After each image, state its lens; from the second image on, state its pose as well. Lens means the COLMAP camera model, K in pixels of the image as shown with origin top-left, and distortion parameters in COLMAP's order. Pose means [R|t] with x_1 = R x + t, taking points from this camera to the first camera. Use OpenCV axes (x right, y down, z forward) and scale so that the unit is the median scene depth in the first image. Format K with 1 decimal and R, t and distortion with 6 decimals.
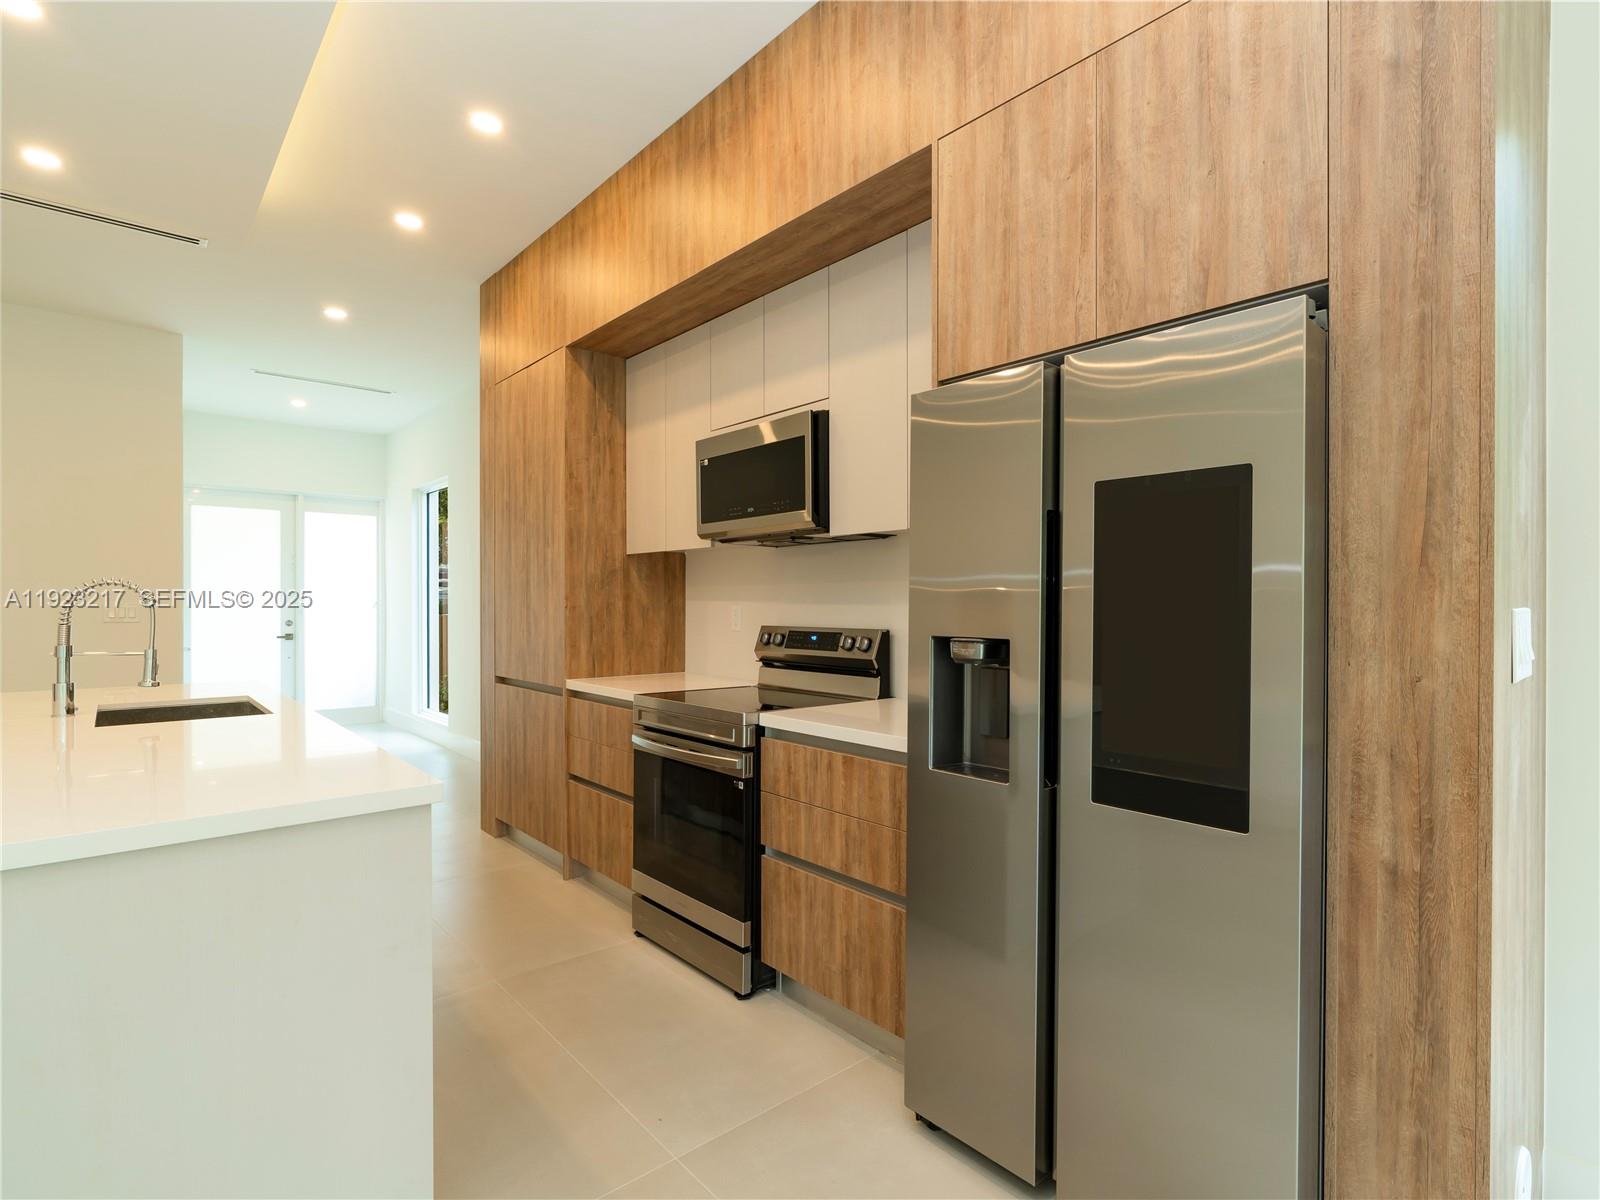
lens RADIAL K [[775.3, 0, 877.8], [0, 775.3, 603.7], [0, 0, 1]] dist [-0.010461, 0.003157]
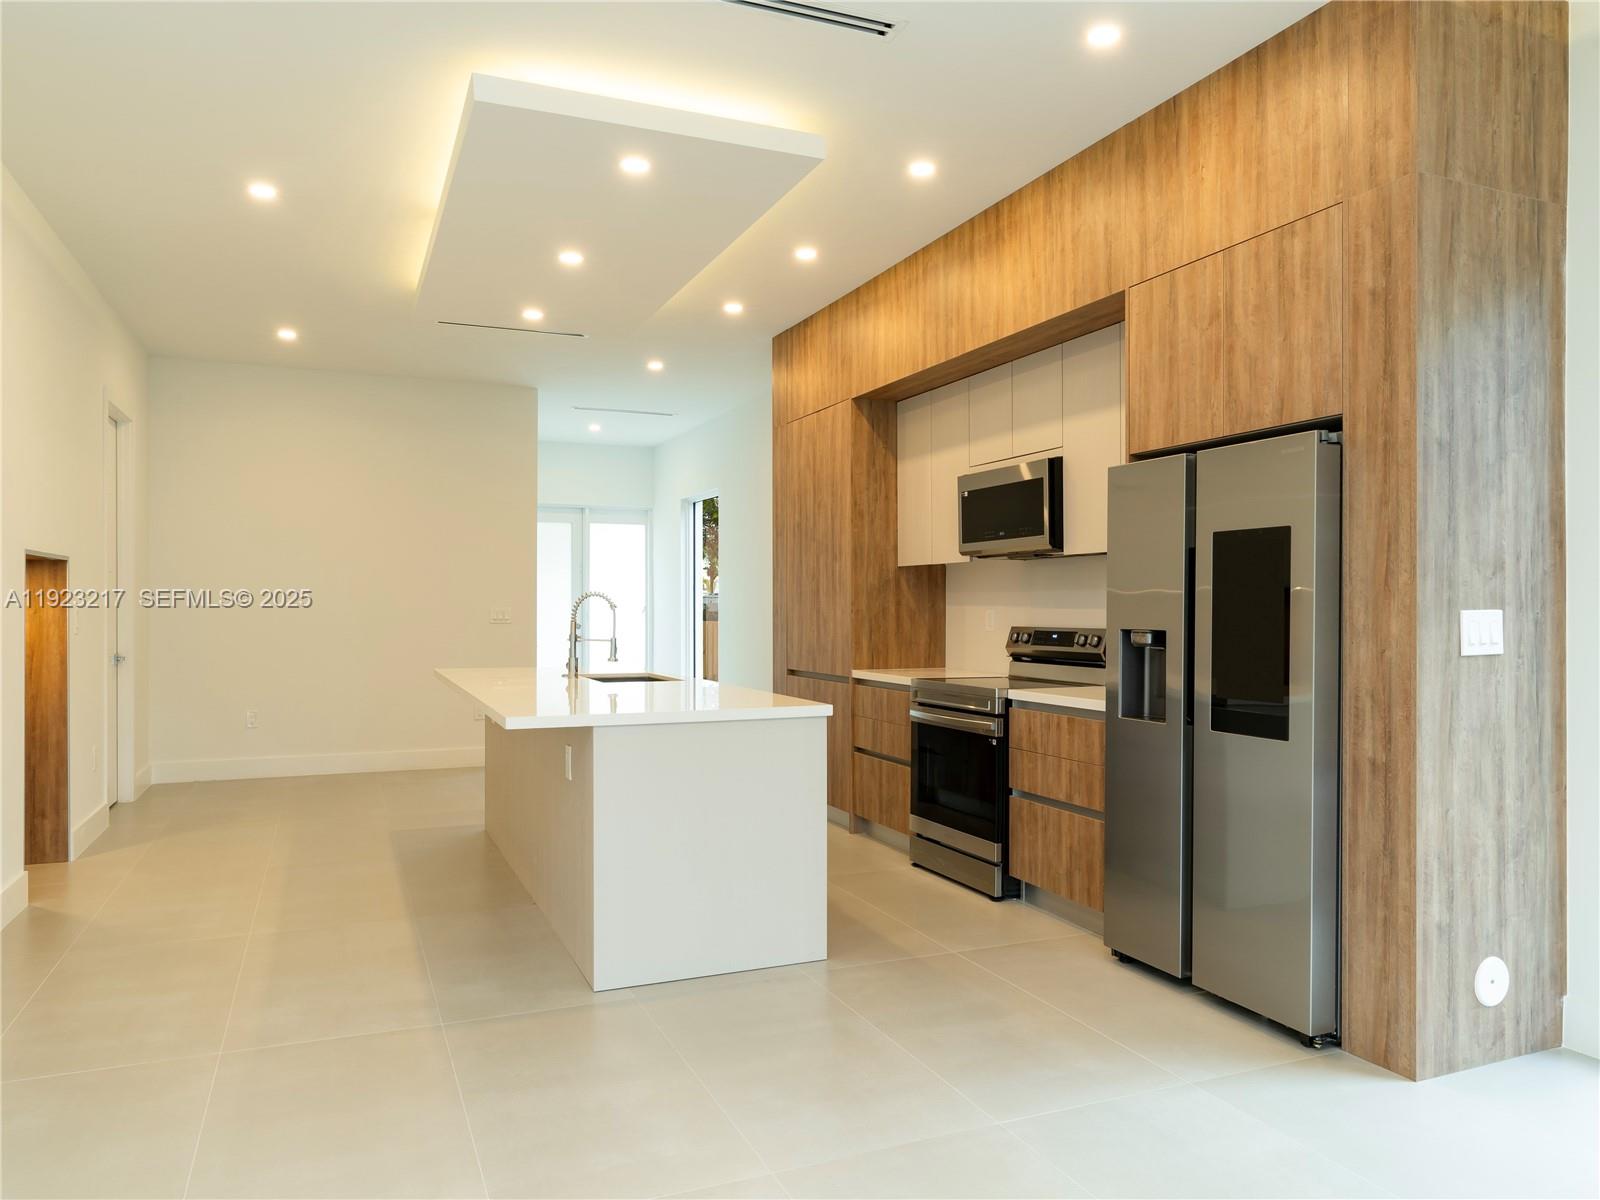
lens RADIAL K [[1045.3, 0, 815.1], [0, 1045.3, 603.7], [0, 0, 1]] dist [-0.005324, 0.001080]
pose [[0.941083, -0.001814, -0.338172, 0.126015], [0.000159, 0.999988, -0.004921, 0.001414], [0.338176, 0.004577, 0.941072, -0.708800]]
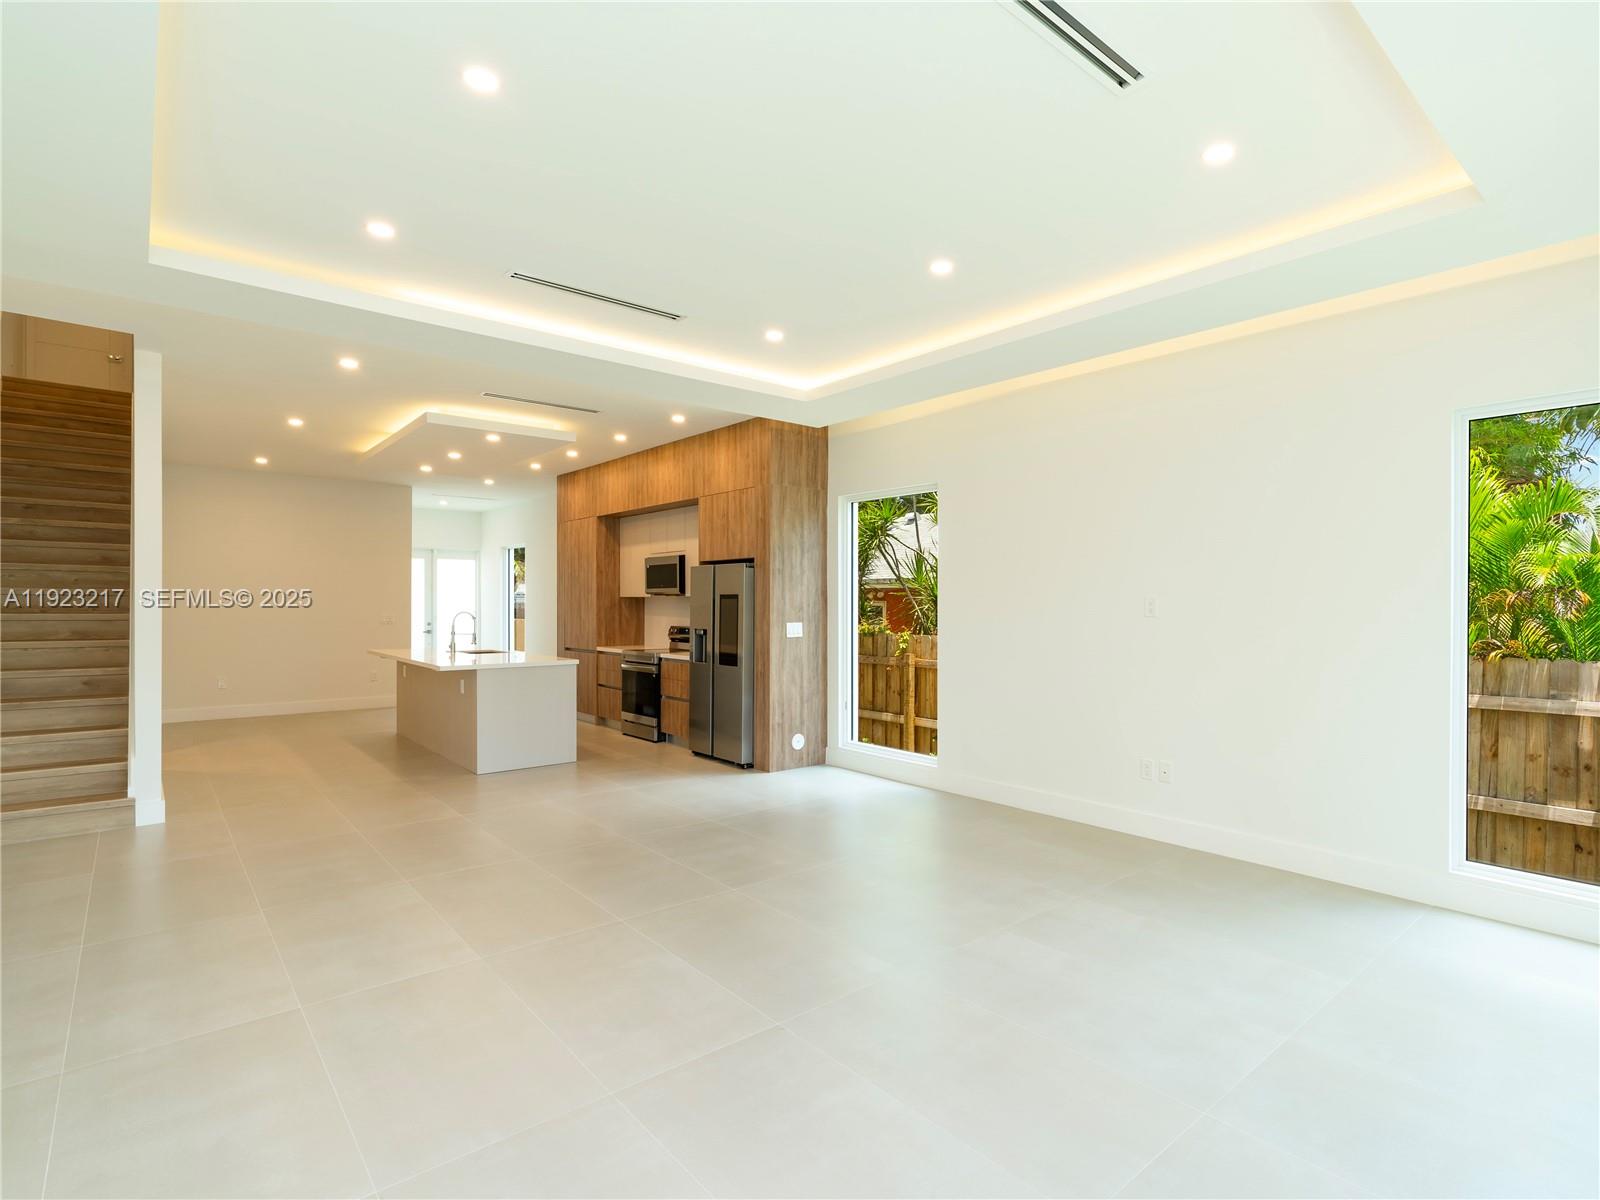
lens RADIAL K [[811.7, 0, 841.7], [0, 811.7, 602.8], [0, 0, 1]] dist [-0.001713, -0.000767]
pose [[0.998509, 0.000328, -0.054594, 0.671564], [-0.000342, 1.000000, -0.000249, -0.057423], [0.054594, 0.000268, 0.998509, -1.988027]]
